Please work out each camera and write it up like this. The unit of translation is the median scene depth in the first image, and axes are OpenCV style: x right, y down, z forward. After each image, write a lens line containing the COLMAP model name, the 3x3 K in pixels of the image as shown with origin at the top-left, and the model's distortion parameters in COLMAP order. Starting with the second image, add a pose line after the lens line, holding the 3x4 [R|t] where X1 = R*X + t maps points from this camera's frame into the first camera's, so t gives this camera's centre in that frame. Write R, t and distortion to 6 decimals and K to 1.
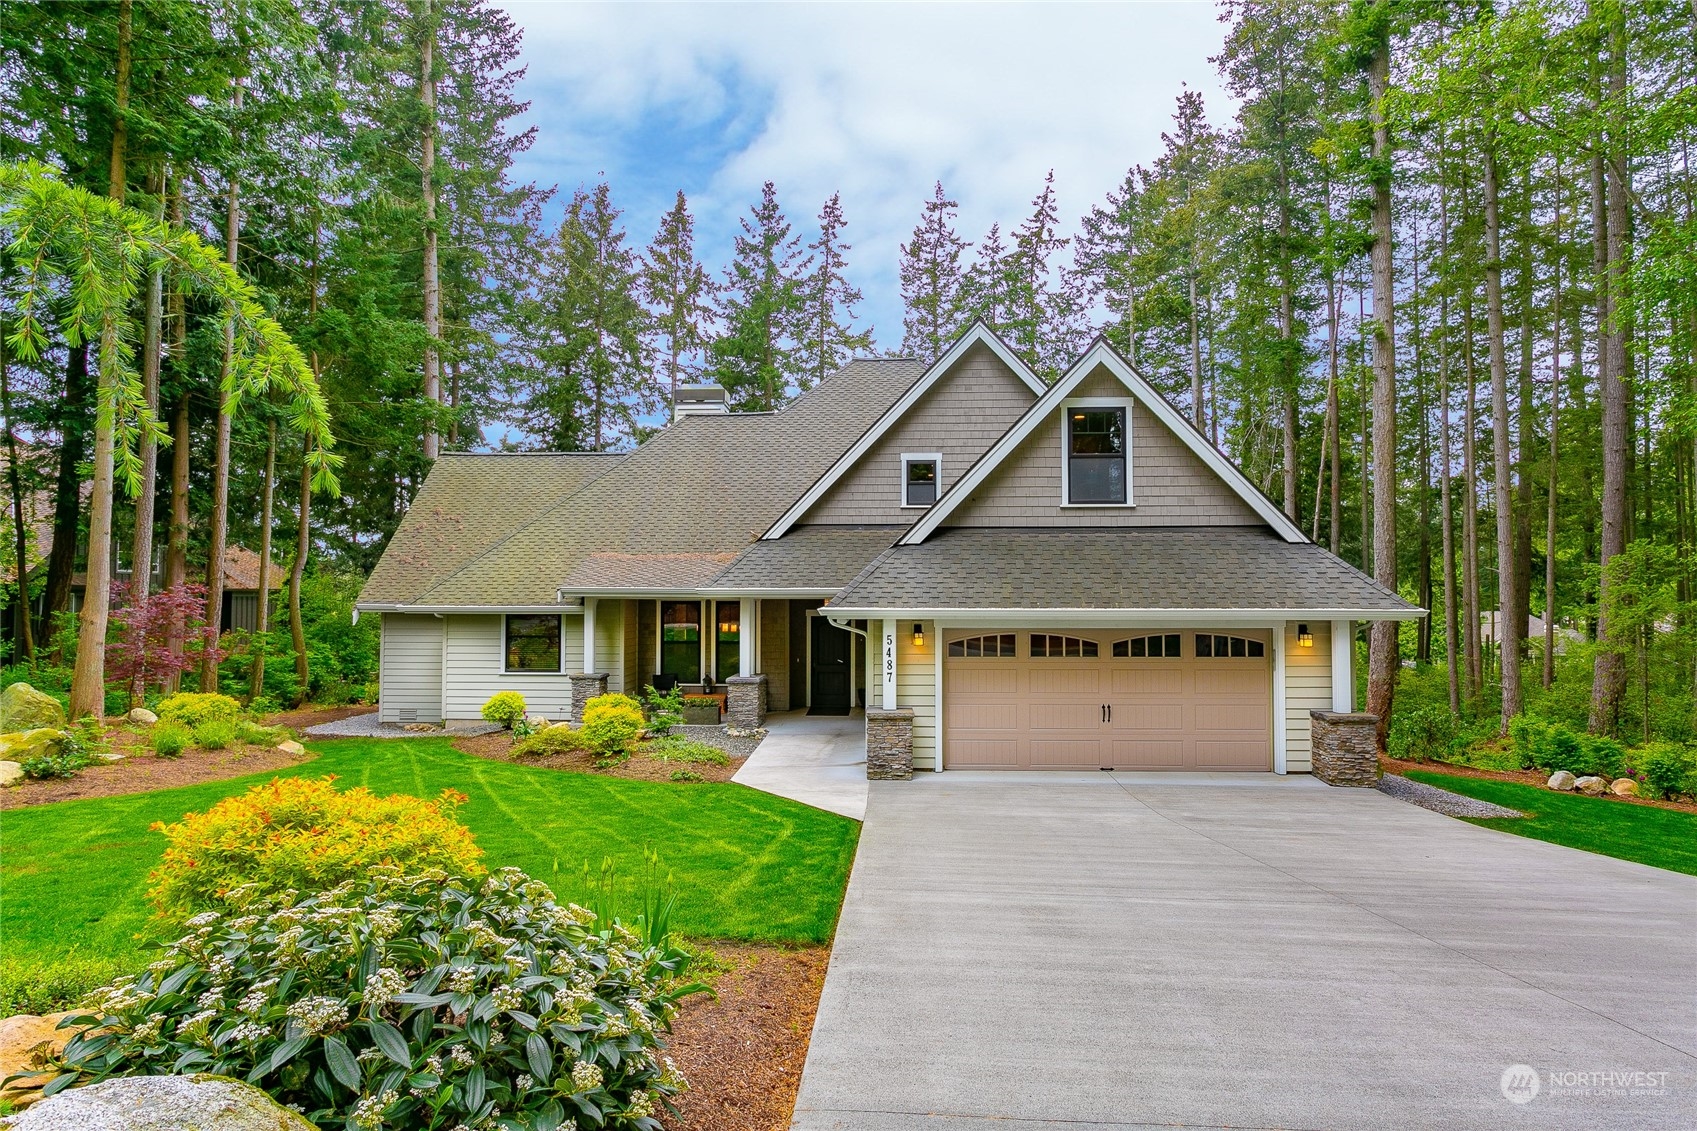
lens RADIAL K [[970.9, 0, 848.9], [0, 970.9, 539.8], [0, 0, 1]] dist [-0.007776, -0.001189]
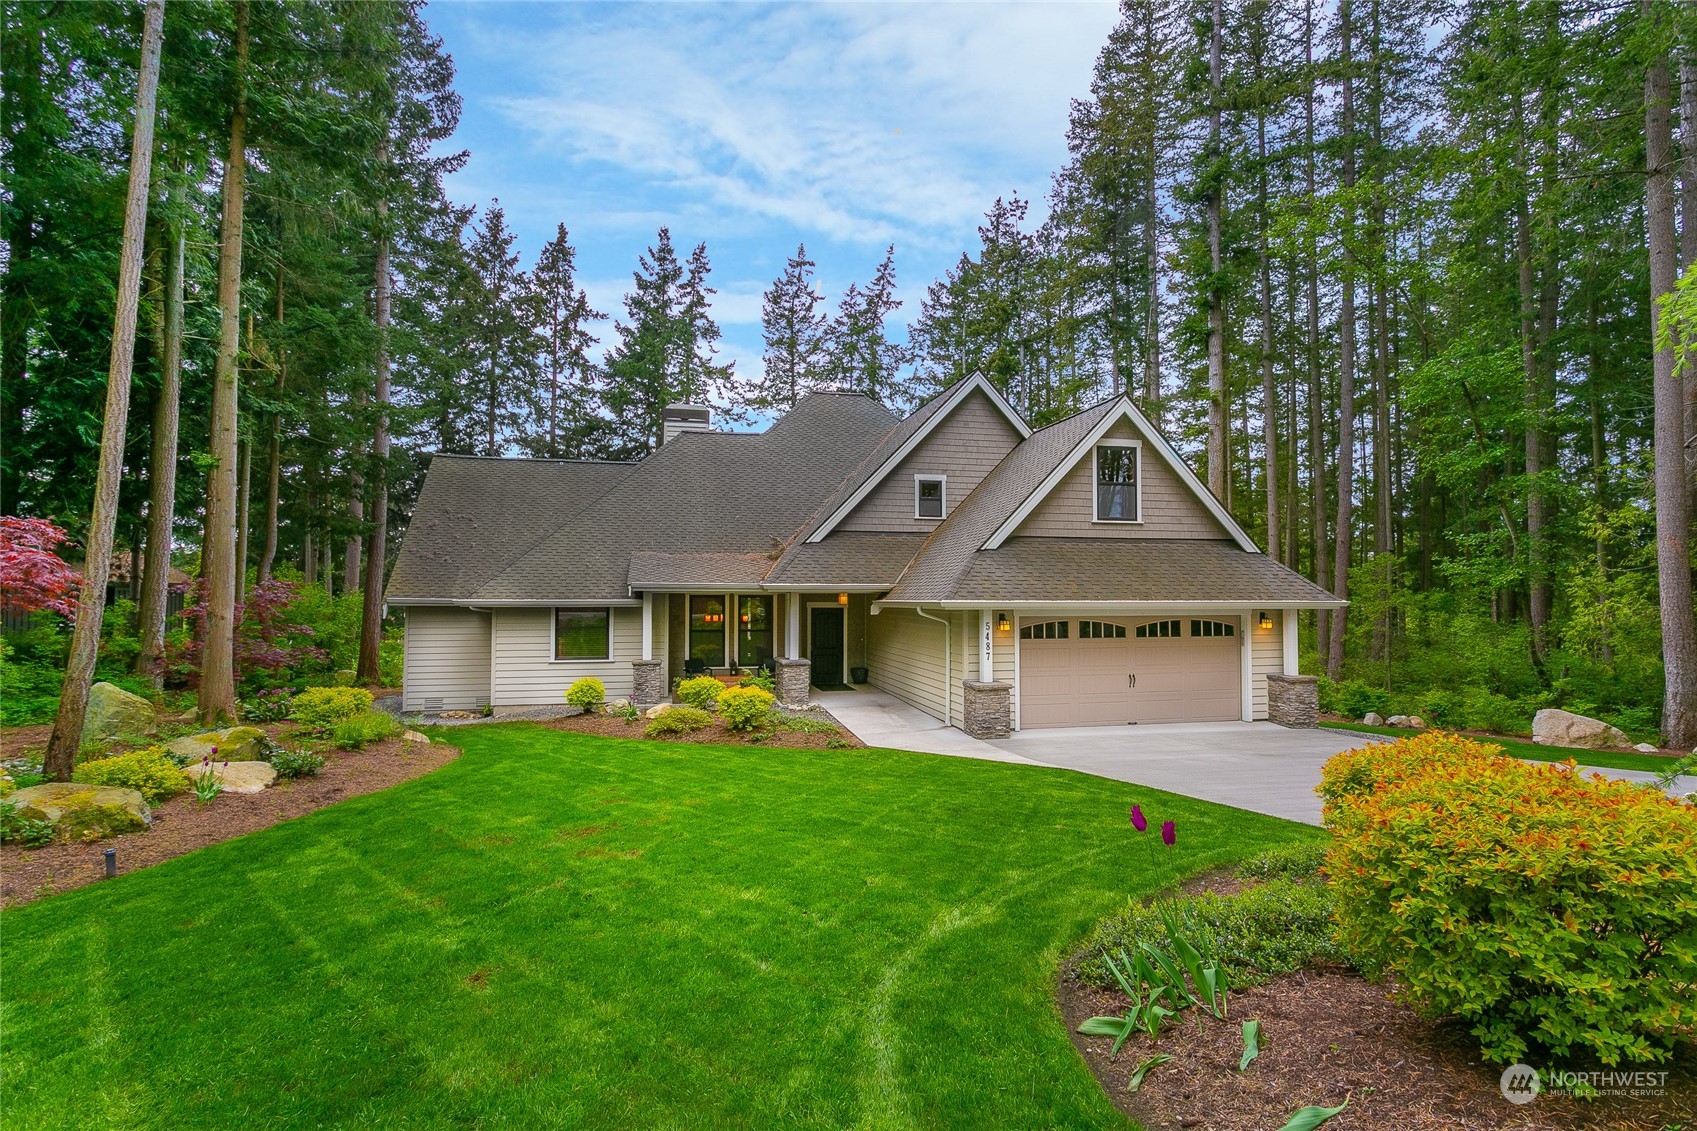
lens RADIAL K [[820.1, 0, 840.8], [0, 820.1, 546.4], [0, 0, 1]] dist [0.001067, 0.000608]
pose [[0.963731, 0.015558, 0.266421, -0.292876], [-0.016655, 0.999860, 0.001859, 0.001444], [-0.266355, -0.006228, 0.963855, 0.027257]]
